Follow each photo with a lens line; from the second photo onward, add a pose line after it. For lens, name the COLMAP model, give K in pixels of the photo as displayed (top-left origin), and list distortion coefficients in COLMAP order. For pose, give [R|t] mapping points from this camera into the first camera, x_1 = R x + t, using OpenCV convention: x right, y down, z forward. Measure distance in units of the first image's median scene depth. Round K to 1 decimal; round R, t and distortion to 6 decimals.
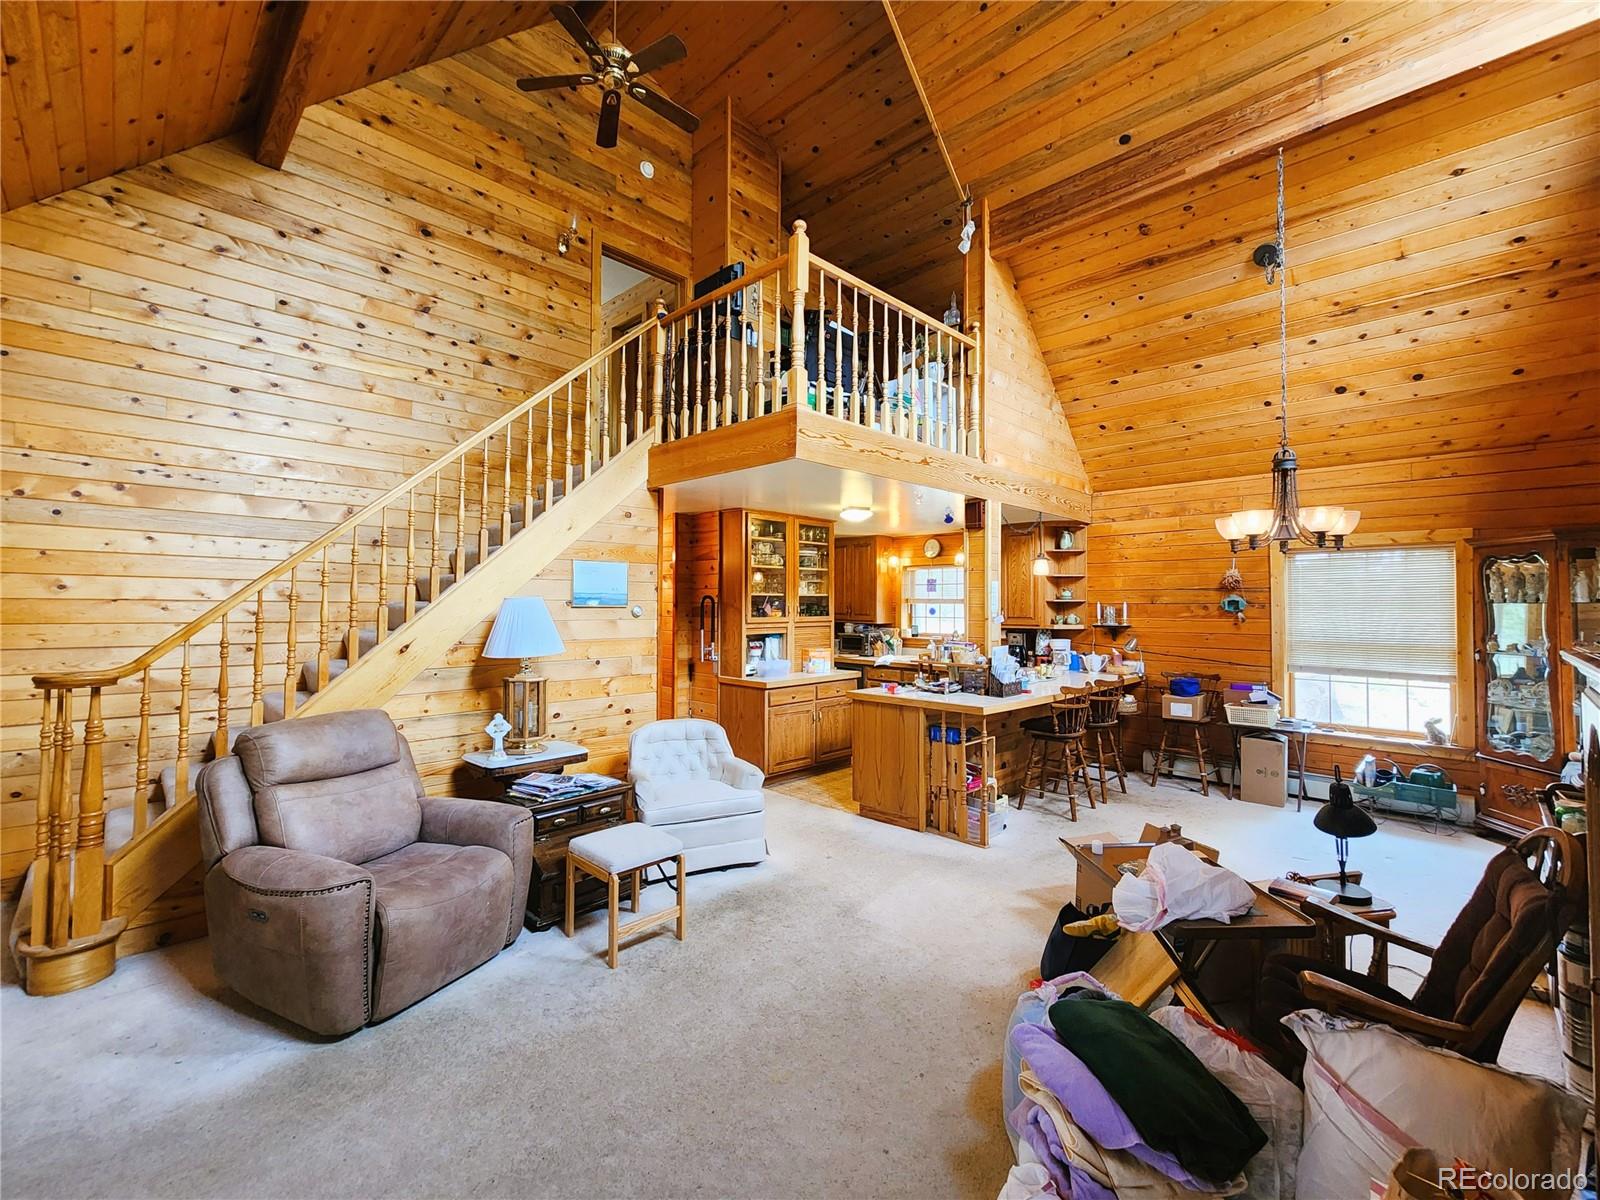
lens RADIAL K [[693.4, 0, 788.1], [0, 693.4, 591.7], [0, 0, 1]] dist [0.005374, -0.001189]
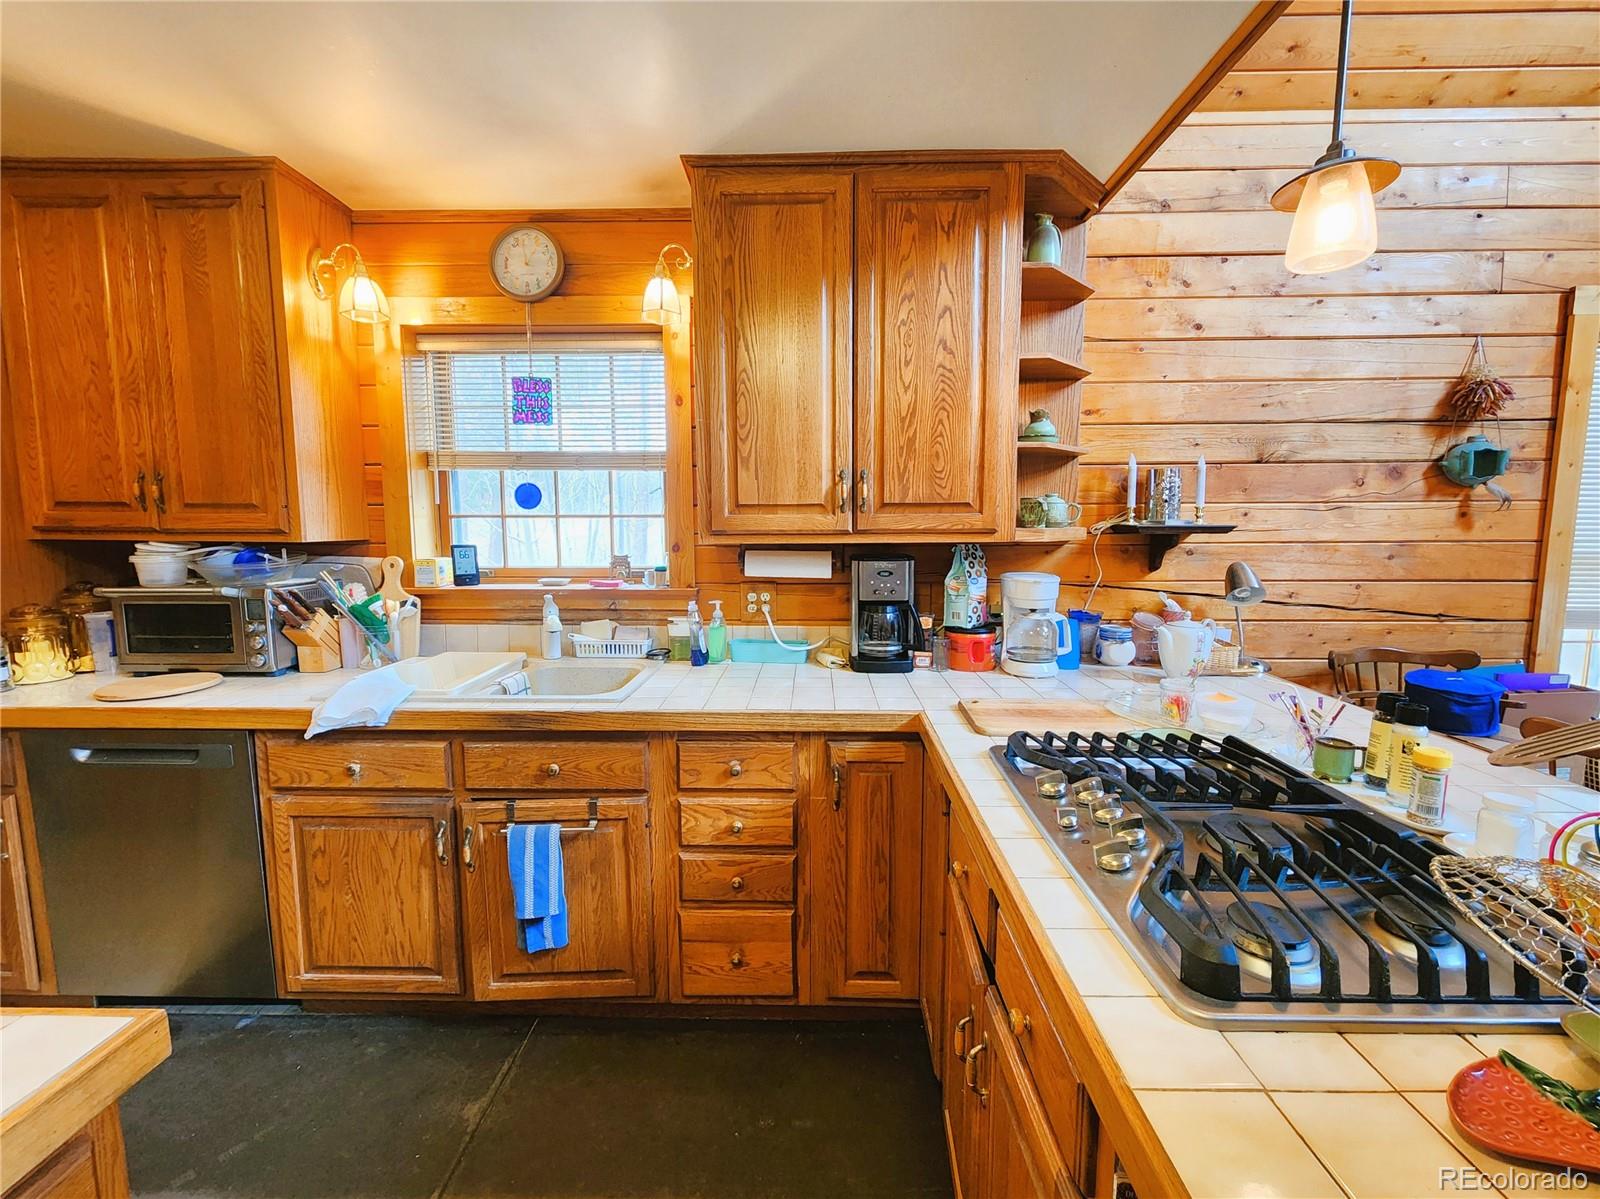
lens RADIAL K [[667.4, 0, 802.7], [0, 667.4, 590.1], [0, 0, 1]] dist [0.002415, -0.001523]
pose [[0.716326, -0.076111, 0.693602, 0.092042], [-0.008596, 0.992995, 0.117842, 0.034558], [-0.697713, -0.090376, 0.710654, 0.725458]]
